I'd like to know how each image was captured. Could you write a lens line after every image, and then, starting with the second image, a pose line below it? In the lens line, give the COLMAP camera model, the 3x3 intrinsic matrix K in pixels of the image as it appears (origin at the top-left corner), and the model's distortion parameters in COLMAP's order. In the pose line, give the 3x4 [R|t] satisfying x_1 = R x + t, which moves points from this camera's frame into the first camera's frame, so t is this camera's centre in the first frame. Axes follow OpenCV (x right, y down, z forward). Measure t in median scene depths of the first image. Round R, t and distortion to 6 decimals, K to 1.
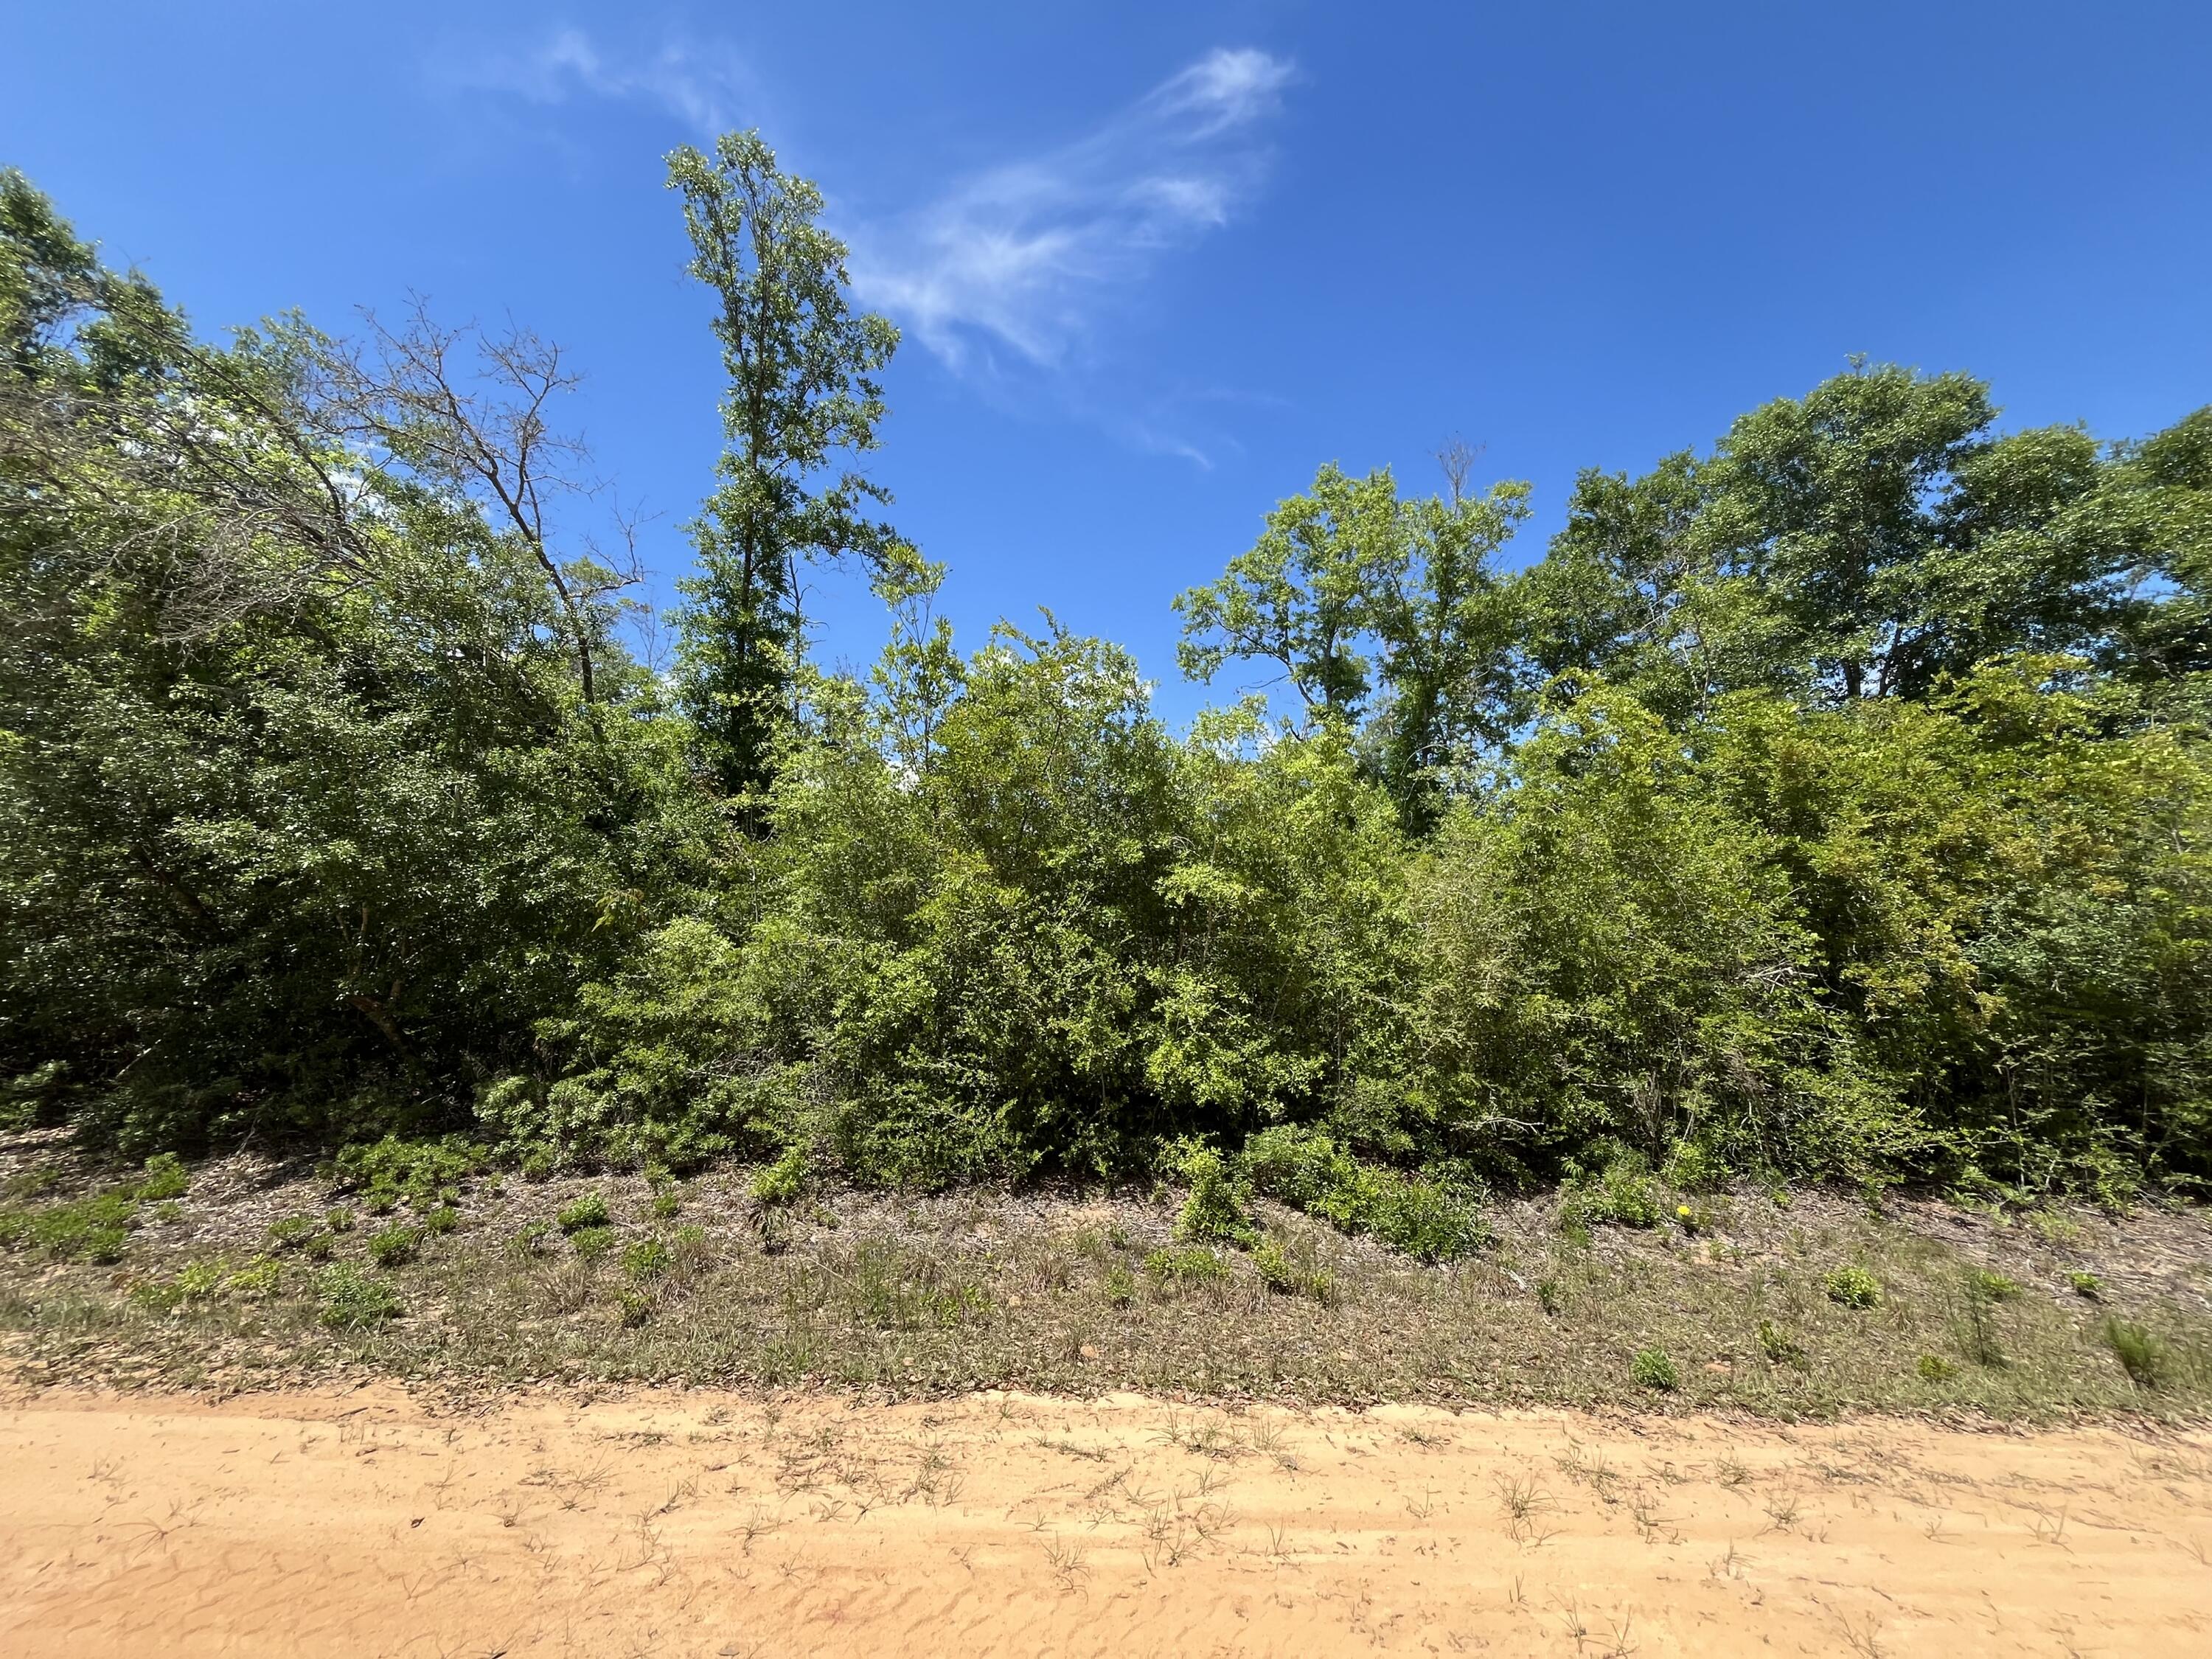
lens RADIAL K [[893.3, 0, 1106.0], [0, 893.3, 829.5], [0, 0, 1]] dist [0.000530, 0.000358]
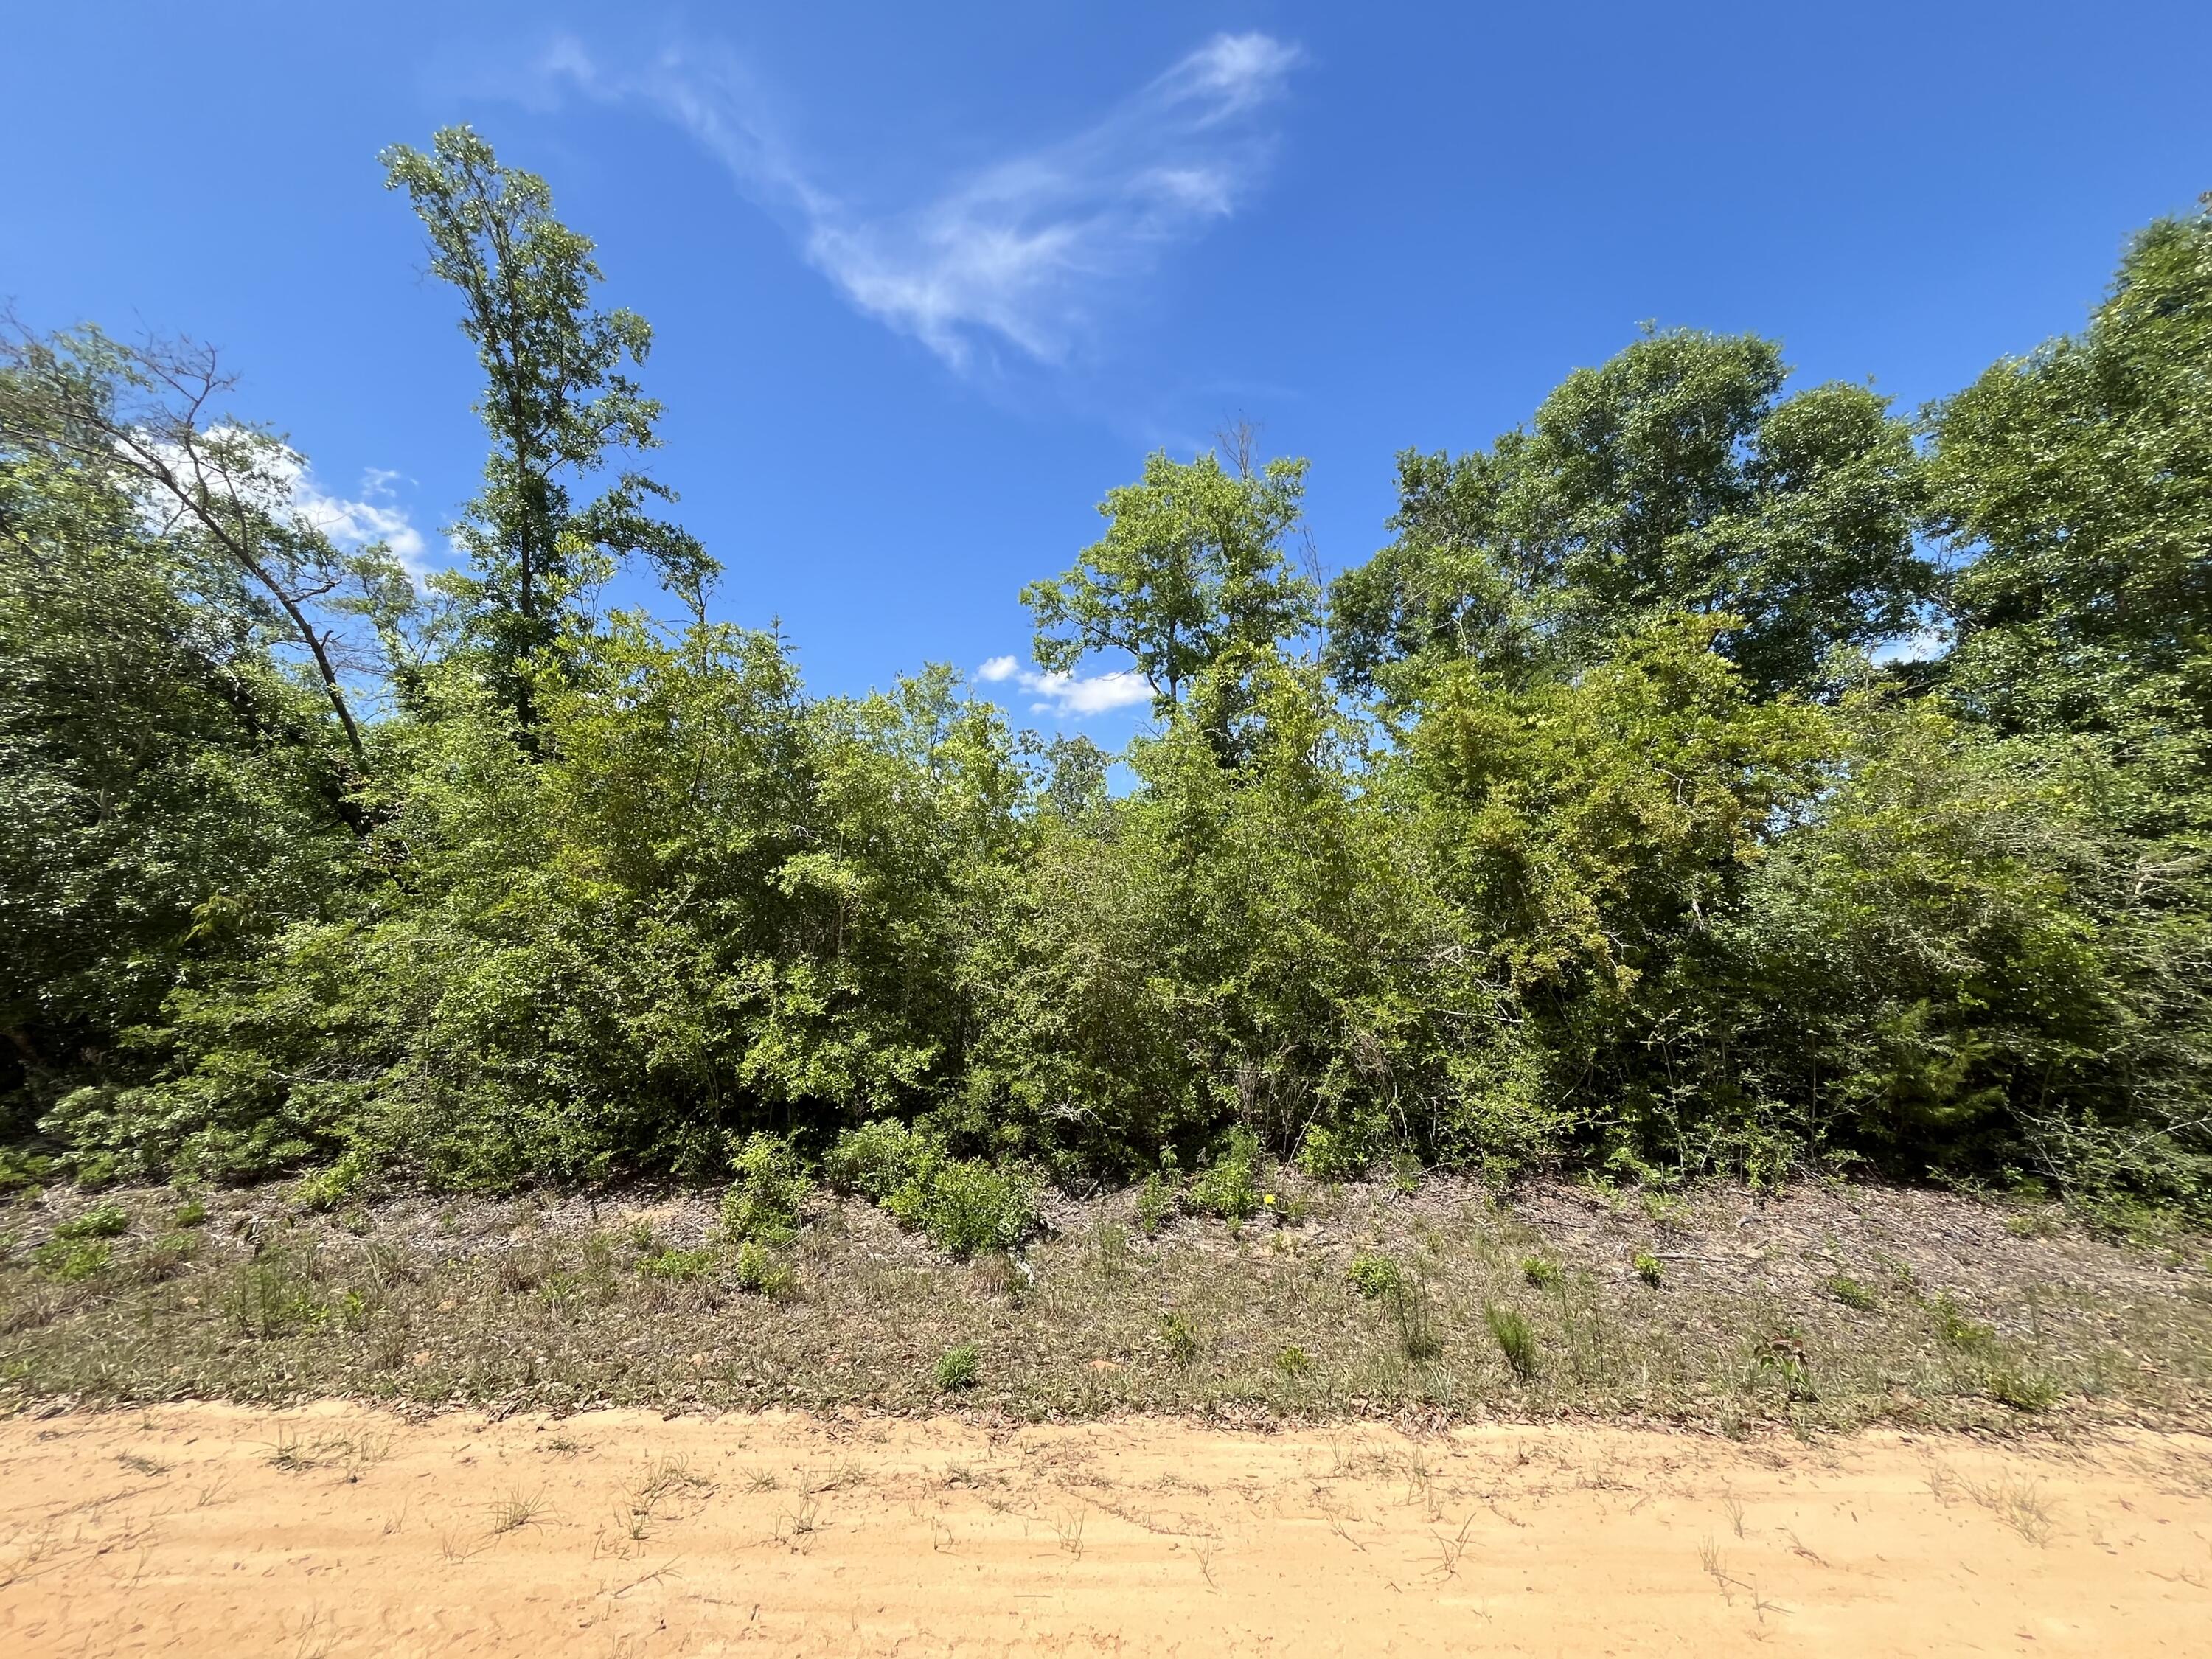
lens RADIAL K [[893.2, 0, 1106.0], [0, 893.2, 829.5], [0, 0, 1]] dist [-0.001263, 0.000116]
pose [[0.999603, -0.025182, -0.012643, 0.426462], [0.025137, 0.999677, -0.003652, 0.024740], [0.012730, 0.003333, 0.999913, 0.033383]]
